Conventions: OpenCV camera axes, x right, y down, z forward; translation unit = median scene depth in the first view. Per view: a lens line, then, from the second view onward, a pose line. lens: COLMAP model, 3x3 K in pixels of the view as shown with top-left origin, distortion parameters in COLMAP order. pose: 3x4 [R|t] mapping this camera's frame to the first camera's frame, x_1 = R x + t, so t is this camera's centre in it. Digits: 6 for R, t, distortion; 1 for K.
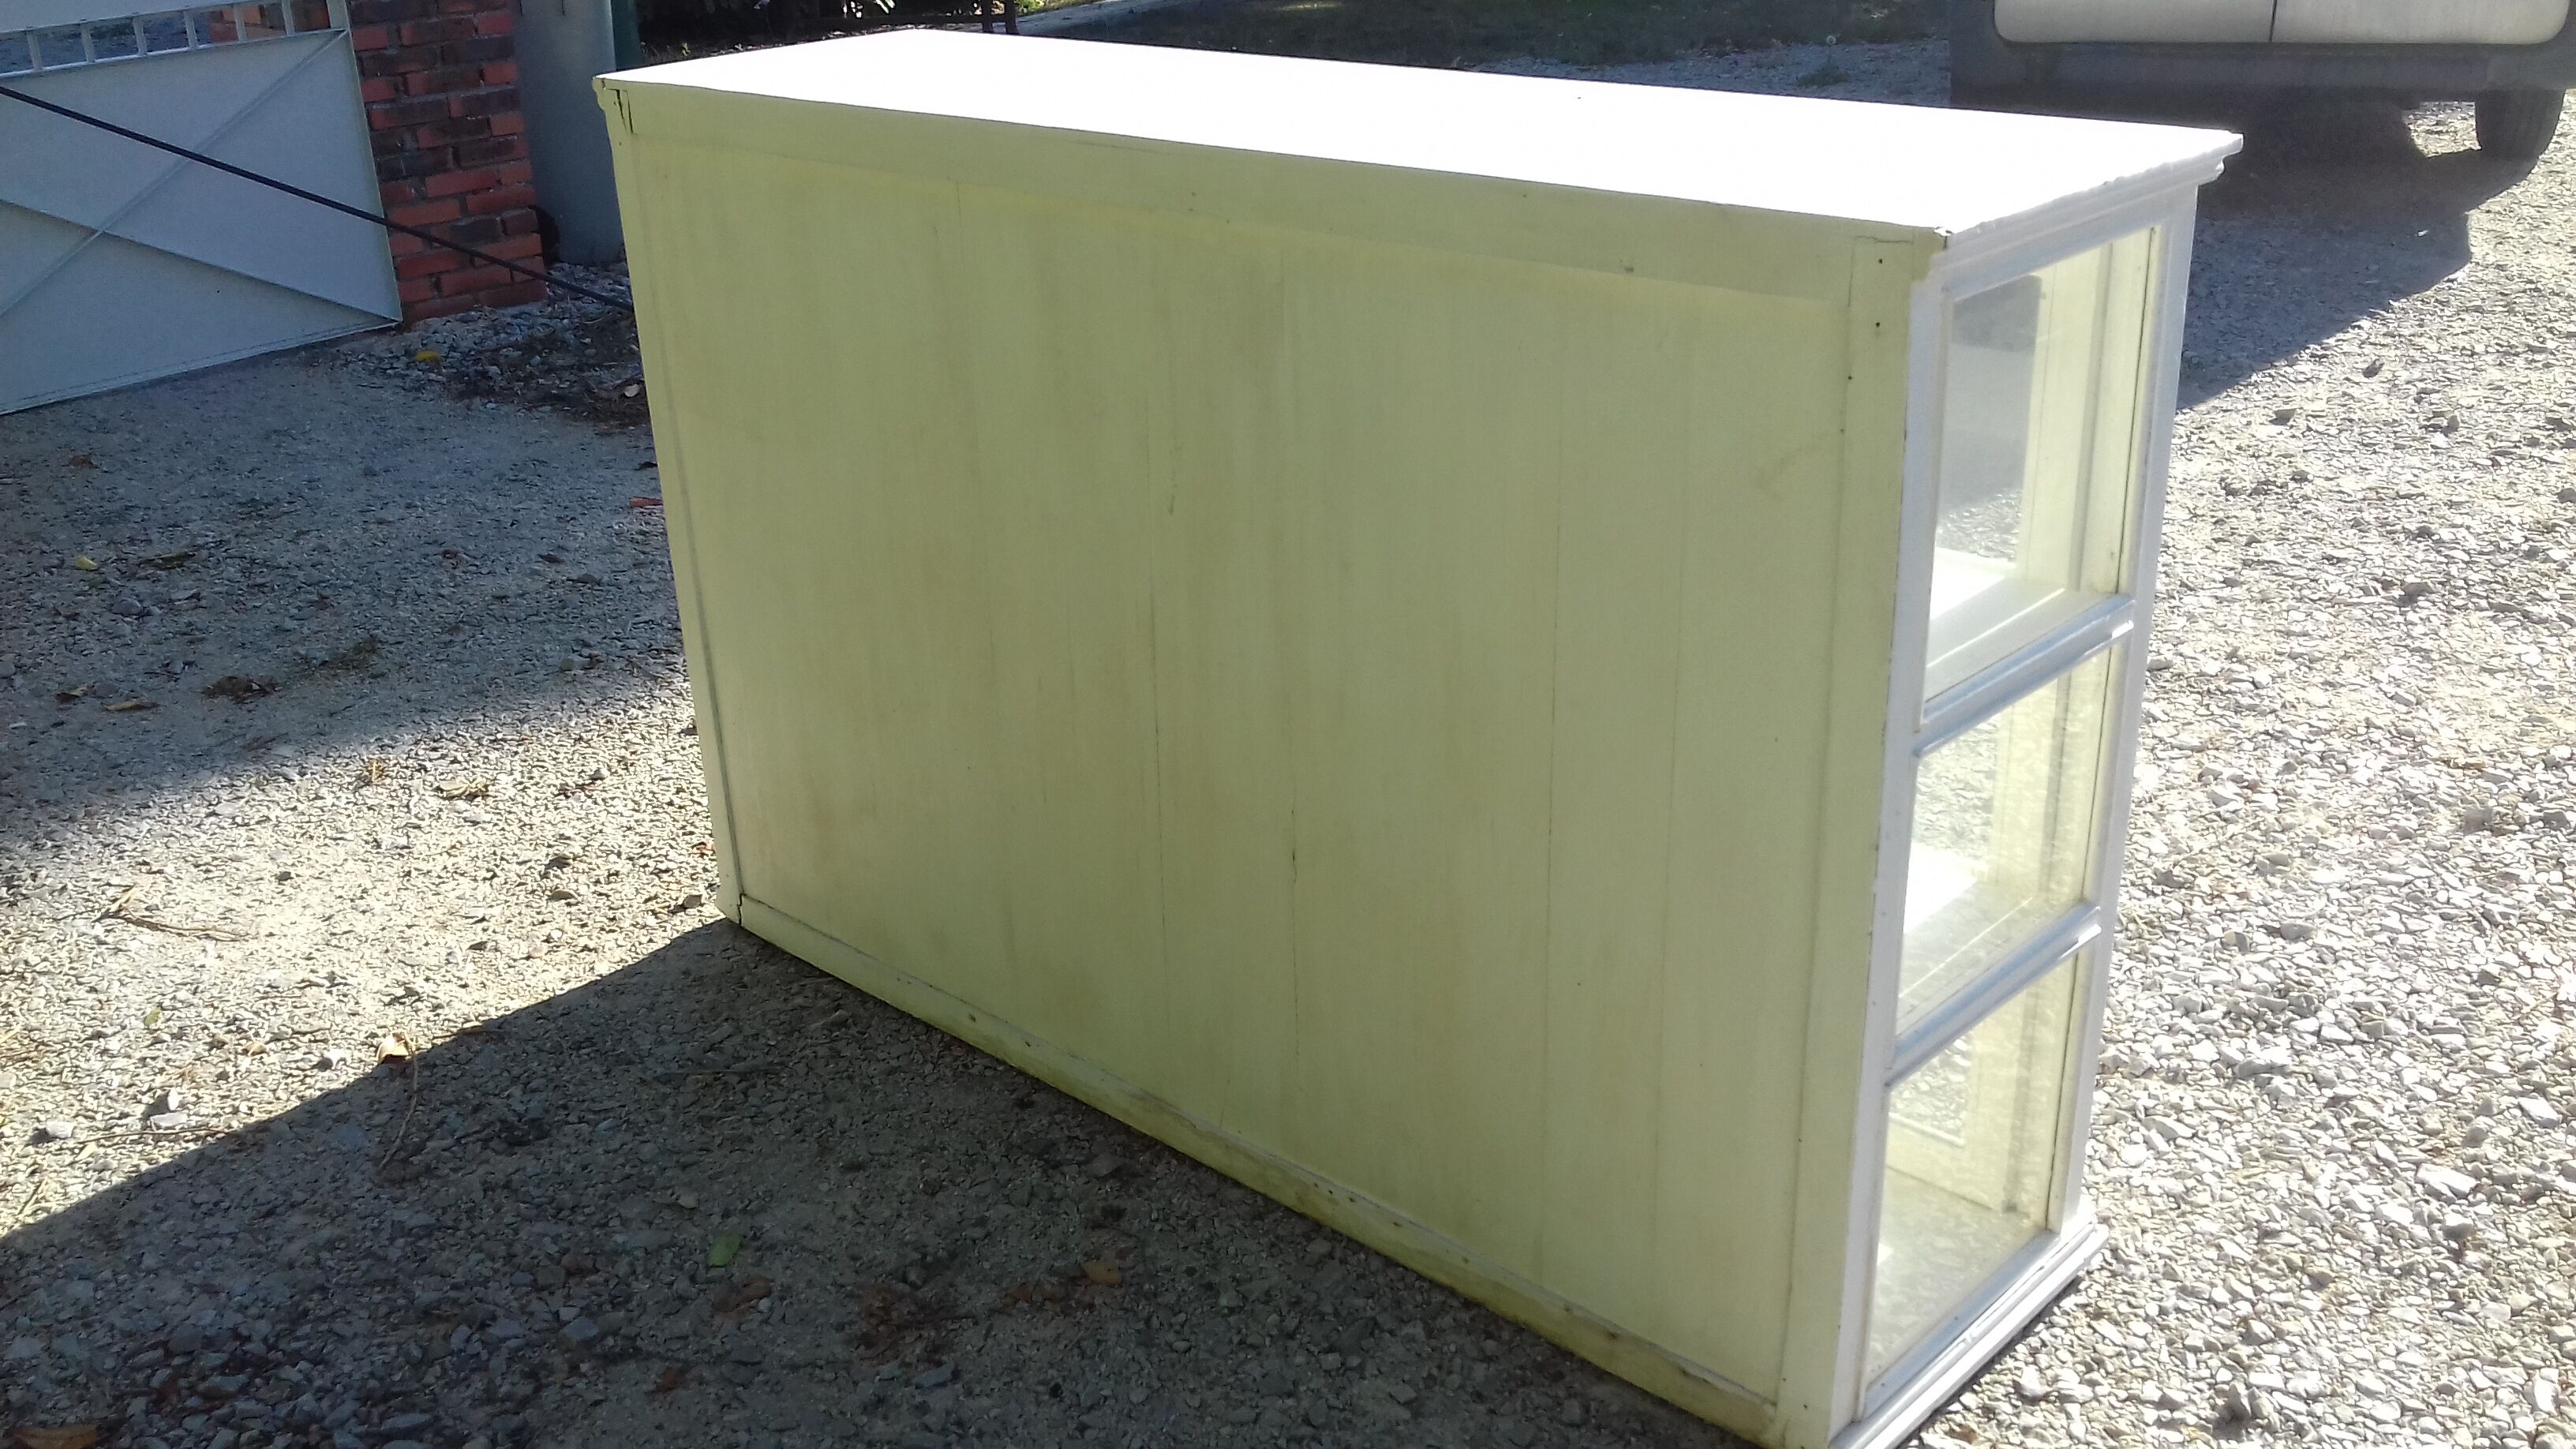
lens RADIAL K [[2394.3, 0, 1288.0], [0, 2394.3, 724.5], [0, 0, 1]] dist [0.078484, -0.200412]
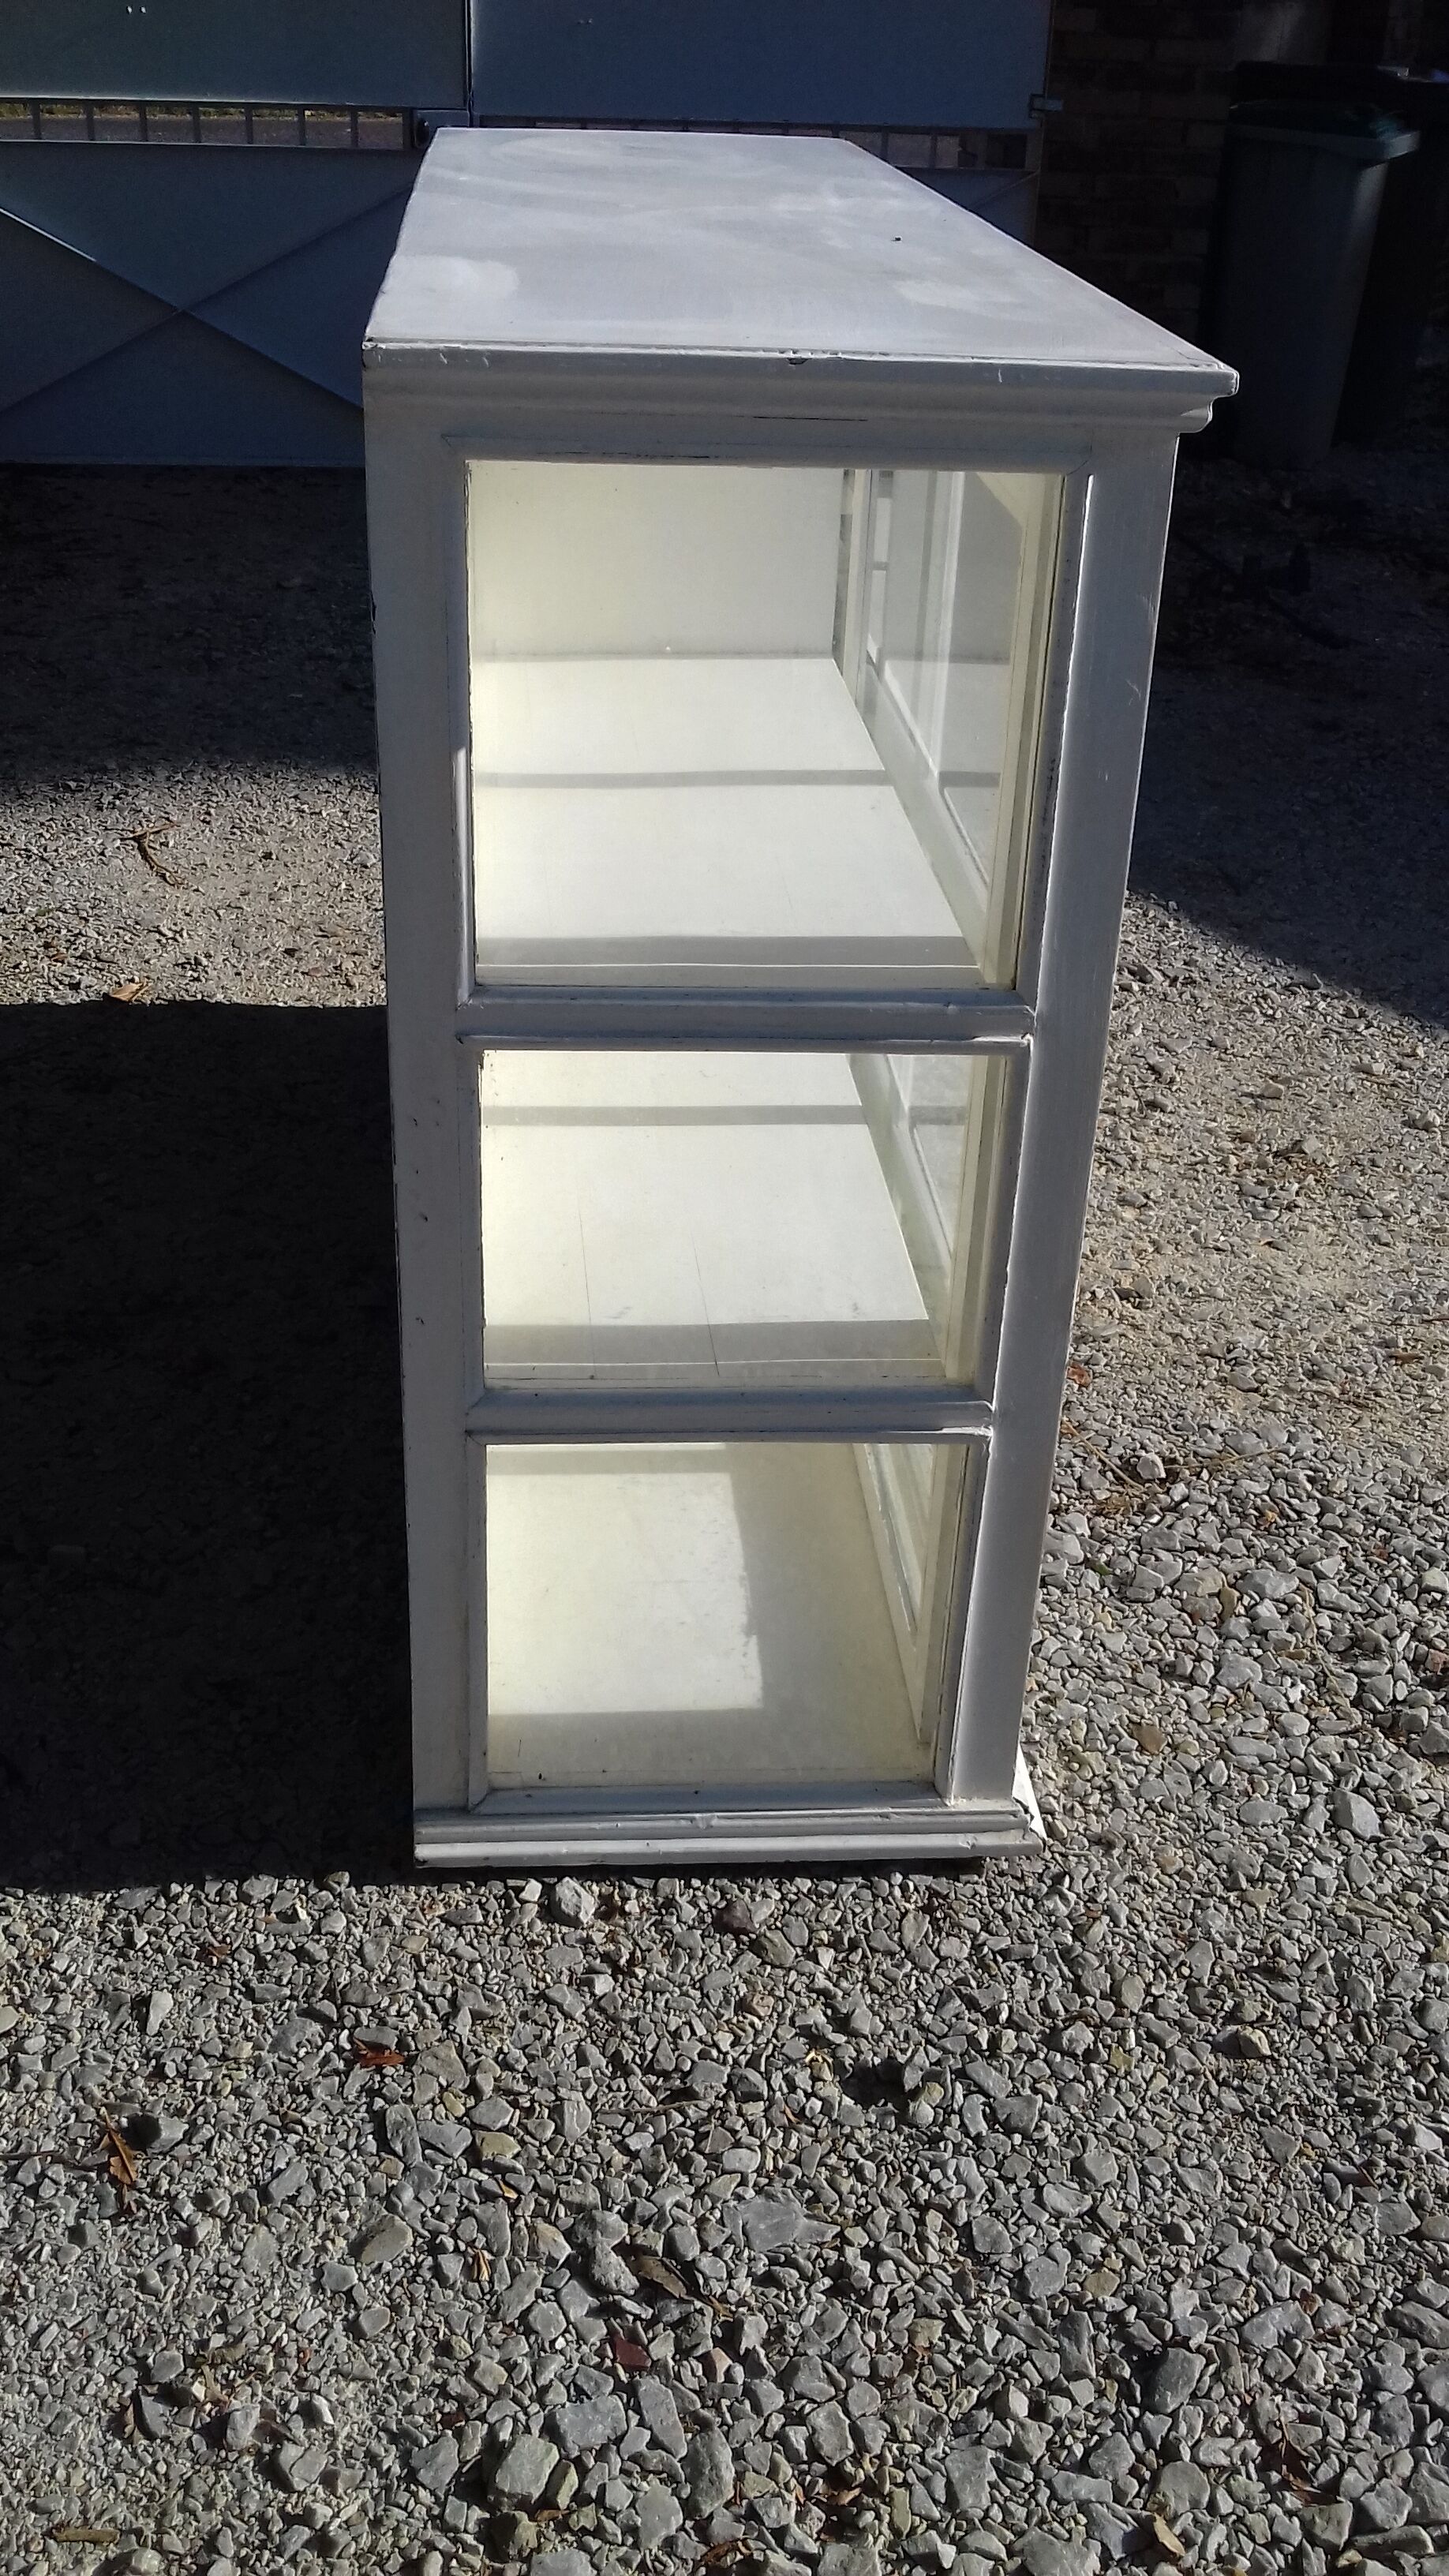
lens RADIAL K [[2394.3, 0, 714.7], [0, 2394.3, 1250.8], [0, 0, 1]] dist [0.078484, -0.200412]
pose [[0.741549, 0.378883, -0.553672, 0.510026], [-0.321176, 0.925039, 0.202853, -0.072426], [0.589026, 0.027401, 0.807650, 0.255339]]
